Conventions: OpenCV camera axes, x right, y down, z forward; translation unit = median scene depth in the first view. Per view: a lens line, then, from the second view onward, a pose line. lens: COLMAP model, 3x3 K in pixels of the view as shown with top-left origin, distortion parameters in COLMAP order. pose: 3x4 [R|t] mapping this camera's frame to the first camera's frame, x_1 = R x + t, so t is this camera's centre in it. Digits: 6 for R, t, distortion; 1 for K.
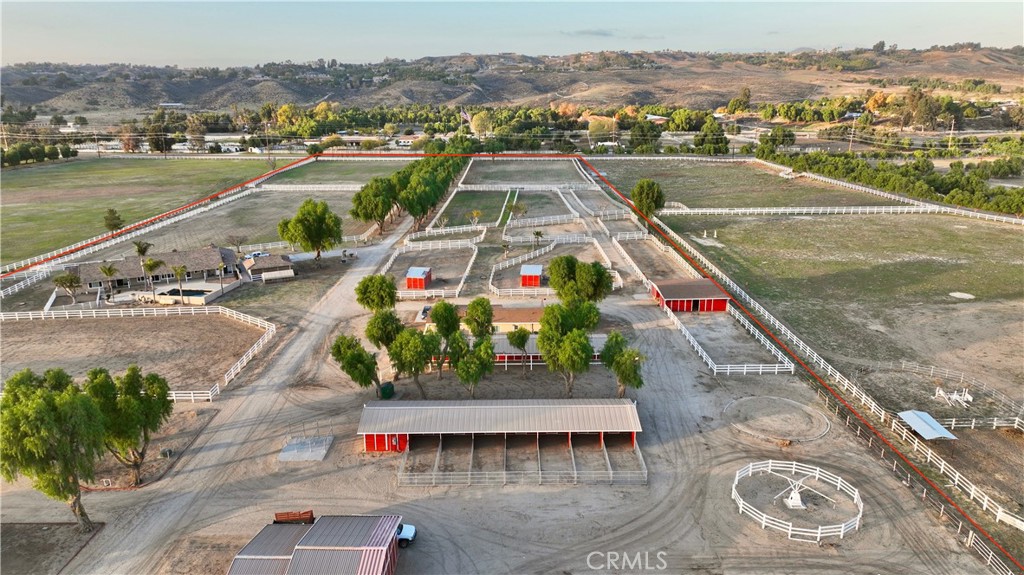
lens RADIAL K [[725.3, 0, 520.7], [0, 725.3, 277.5], [0, 0, 1]] dist [0.001909, 0.011590]
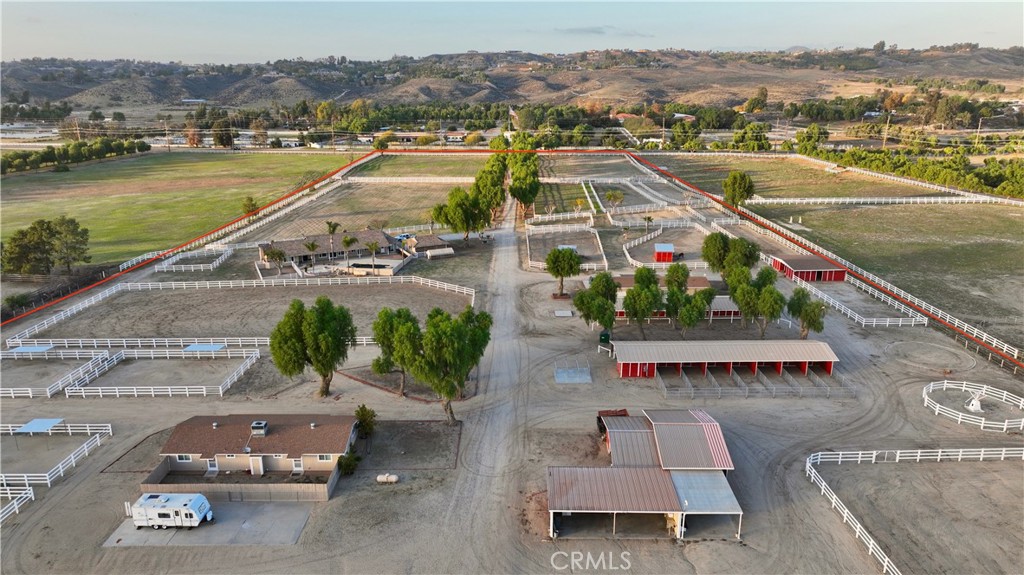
lens RADIAL K [[725.3, 0, 508.8], [0, 725.3, 290.5], [0, 0, 1]] dist [0.001909, 0.011590]
pose [[0.999968, 0.002608, 0.007517, -0.125775], [-0.002761, 0.999788, 0.020390, 0.018126], [-0.007462, -0.020410, 0.999764, -0.082546]]
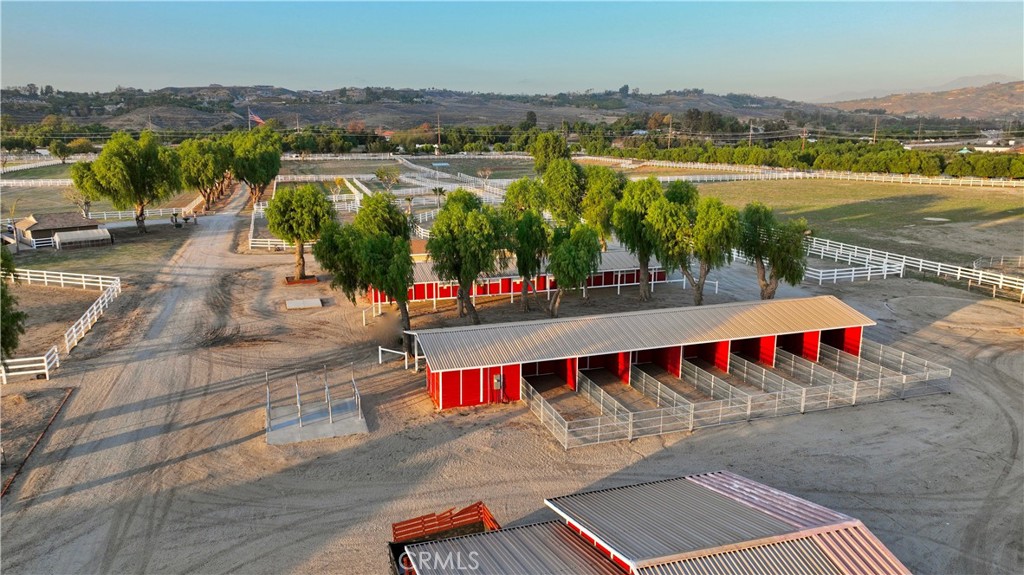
lens RADIAL K [[725.3, 0, 515.9], [0, 725.3, 286.3], [0, 0, 1]] dist [0.001909, 0.011590]
pose [[0.946259, -0.058891, 0.318002, -0.095848], [0.077484, 0.995926, -0.046129, 0.053690], [-0.313990, 0.068290, 0.946967, 0.145760]]
